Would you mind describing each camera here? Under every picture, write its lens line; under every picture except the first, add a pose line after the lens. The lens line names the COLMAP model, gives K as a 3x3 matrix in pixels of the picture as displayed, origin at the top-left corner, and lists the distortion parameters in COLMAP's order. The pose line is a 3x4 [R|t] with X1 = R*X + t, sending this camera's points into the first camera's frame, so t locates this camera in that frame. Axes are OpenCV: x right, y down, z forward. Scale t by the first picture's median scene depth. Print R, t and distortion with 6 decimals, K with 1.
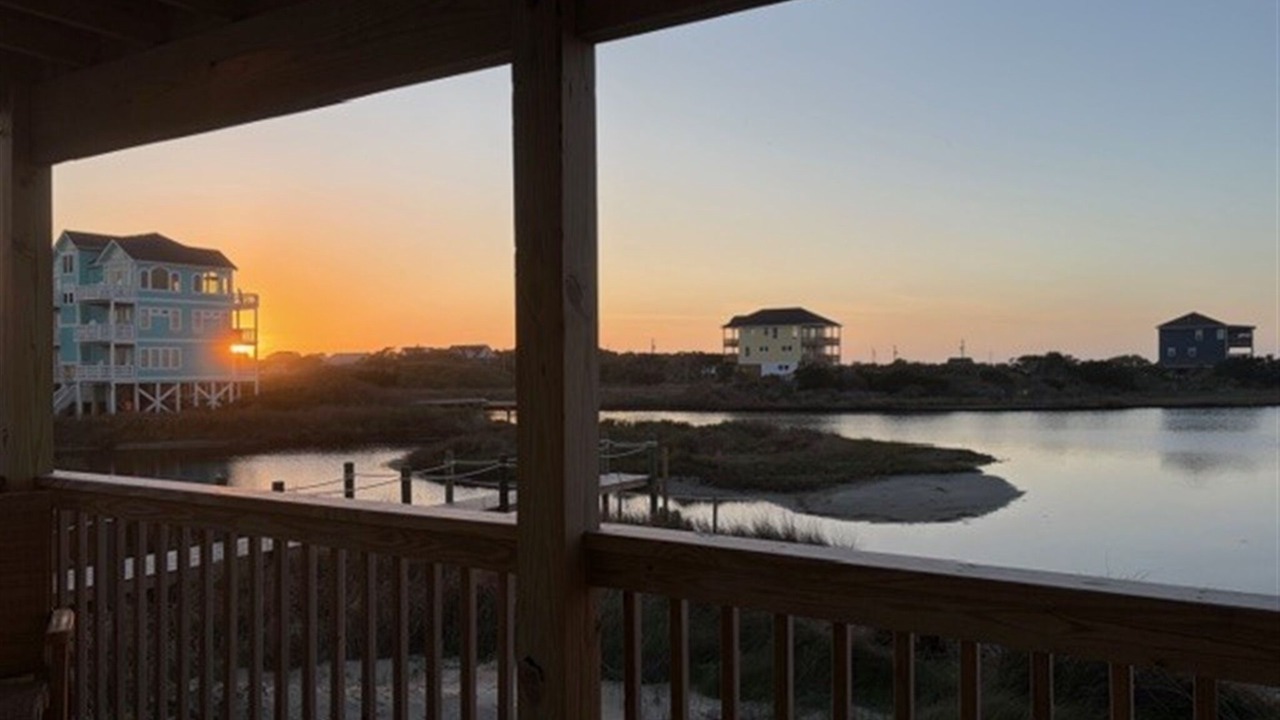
lens RADIAL K [[958.4, 0, 638.3], [0, 958.4, 366.2], [0, 0, 1]] dist [0.054464, -0.068337]
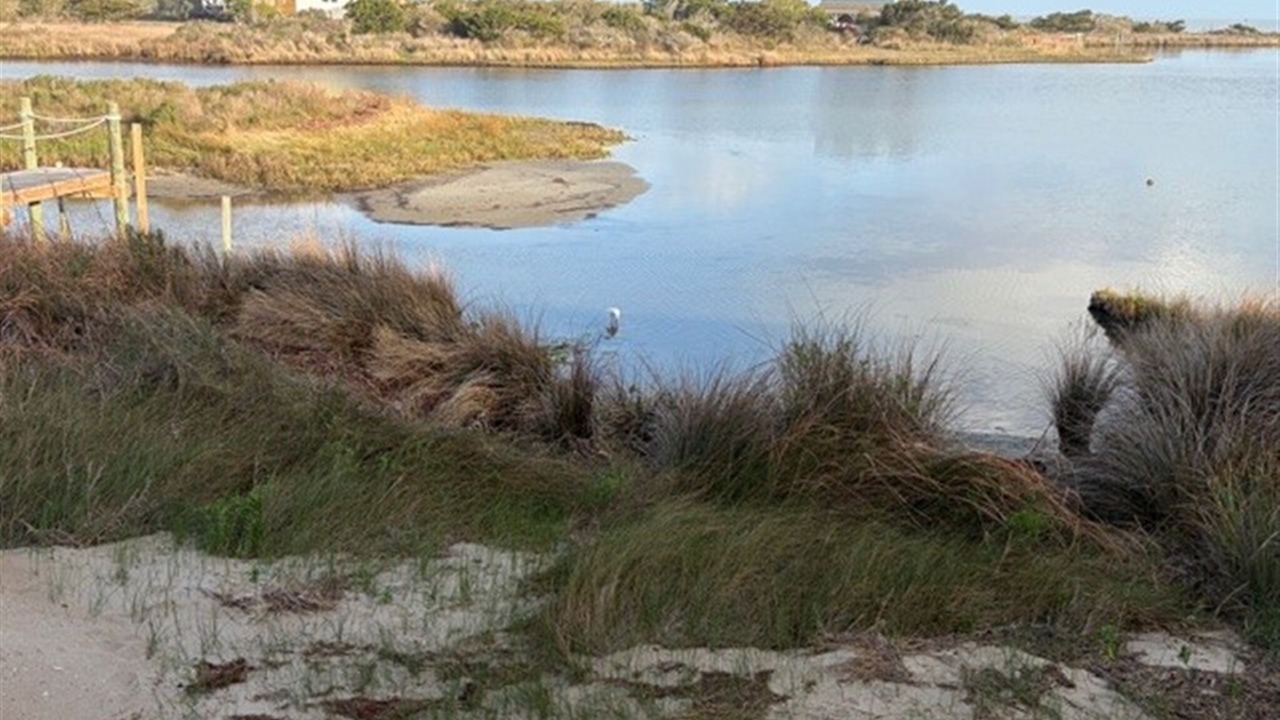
lens RADIAL K [[1191.5, 0, 640.0], [0, 1191.5, 360.0], [0, 0, 1]] dist [0.070560, -0.002714]
pose [[0.923900, -0.081712, 0.373808, 0.020187], [-0.027494, 0.960230, 0.277854, 0.005340], [-0.381646, -0.266987, 0.884909, 0.124358]]
